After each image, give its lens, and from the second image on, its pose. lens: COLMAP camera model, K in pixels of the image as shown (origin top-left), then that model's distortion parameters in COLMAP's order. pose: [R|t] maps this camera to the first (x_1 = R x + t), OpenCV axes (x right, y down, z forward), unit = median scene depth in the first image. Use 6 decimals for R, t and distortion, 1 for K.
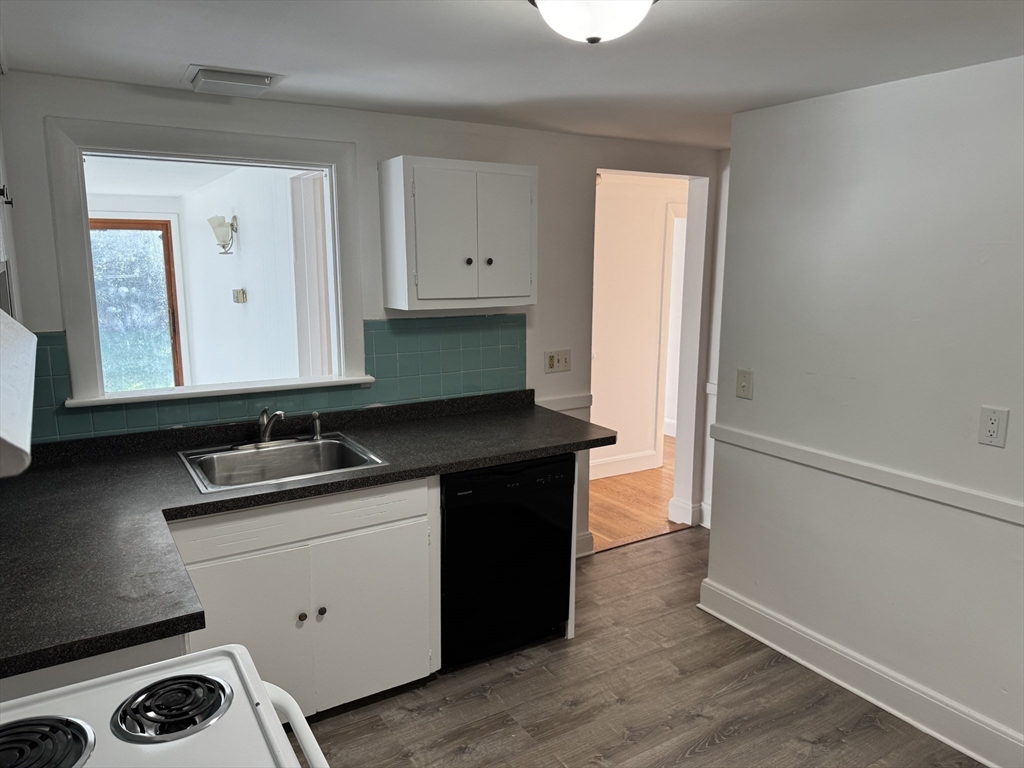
lens RADIAL K [[711.6, 0, 507.9], [0, 711.6, 385.7], [0, 0, 1]] dist [0.144110, -0.258376]
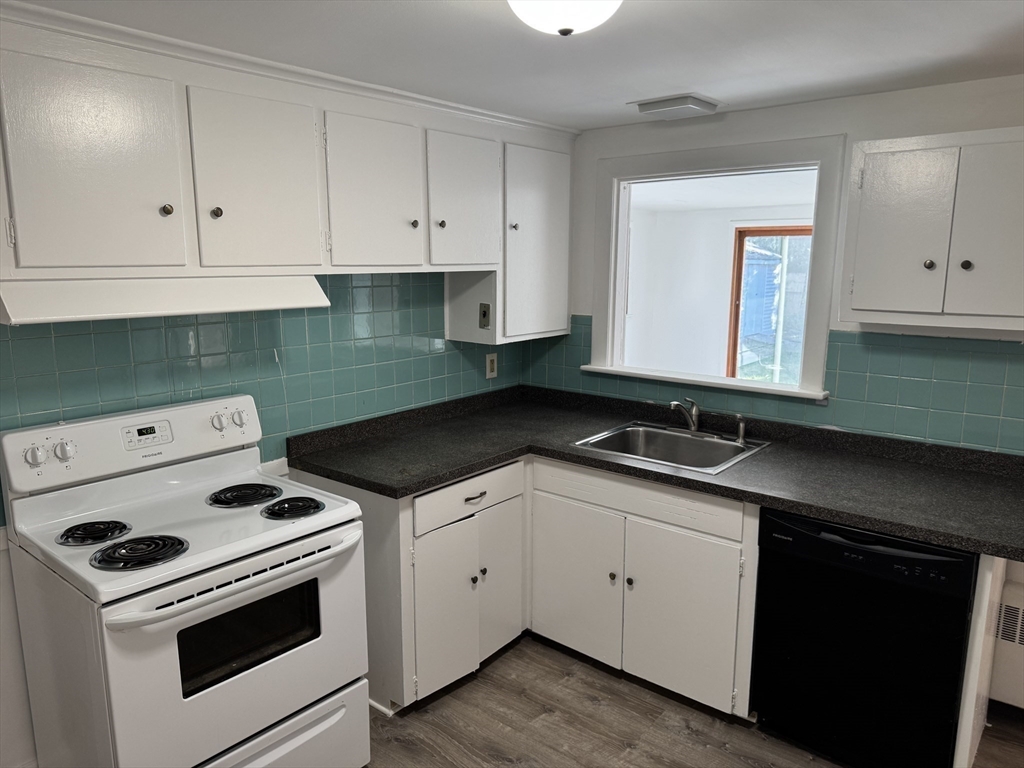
lens RADIAL K [[711.6, 0, 507.9], [0, 711.6, 385.7], [0, 0, 1]] dist [0.144110, -0.258376]
pose [[0.317115, 0.160971, -0.934626, 0.585888], [-0.166014, 0.979696, 0.112406, -0.065378], [0.933744, 0.119516, 0.337399, 0.368034]]
